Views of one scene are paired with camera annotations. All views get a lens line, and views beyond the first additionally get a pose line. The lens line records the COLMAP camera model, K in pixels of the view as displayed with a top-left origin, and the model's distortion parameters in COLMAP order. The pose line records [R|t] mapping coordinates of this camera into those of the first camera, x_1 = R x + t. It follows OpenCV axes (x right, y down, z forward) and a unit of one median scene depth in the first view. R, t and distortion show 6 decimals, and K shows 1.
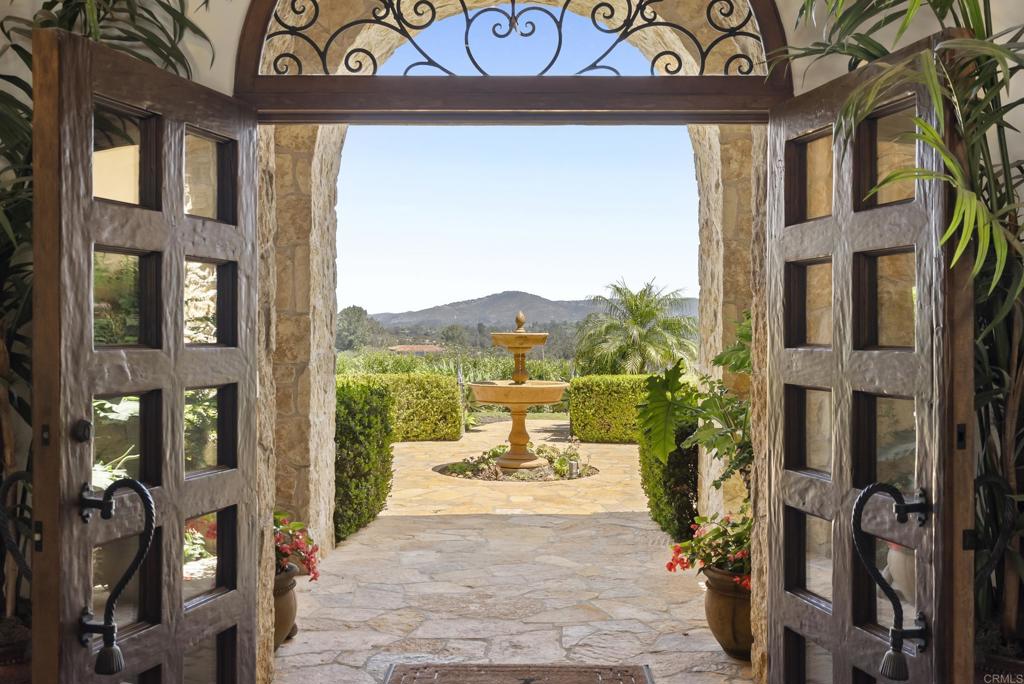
lens RADIAL K [[1026.6, 0, 512.2], [0, 1026.6, 344.7], [0, 0, 1]] dist [-0.002241, 0.000000]
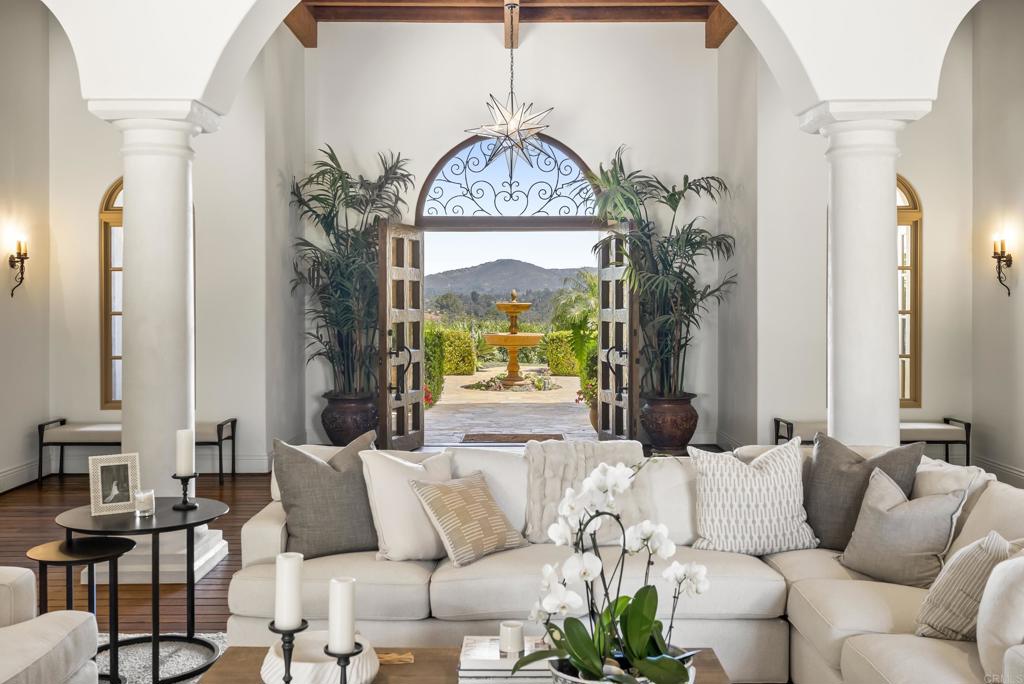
lens RADIAL K [[1026.6, 0, 512.1], [0, 1026.6, 337.8], [0, 0, 1]] dist [-0.002241, 0.000000]
pose [[0.999980, -0.002516, 0.005755, -0.005813], [0.002375, 0.999698, 0.024457, 0.005127], [-0.005815, -0.024443, 0.999684, -0.807326]]
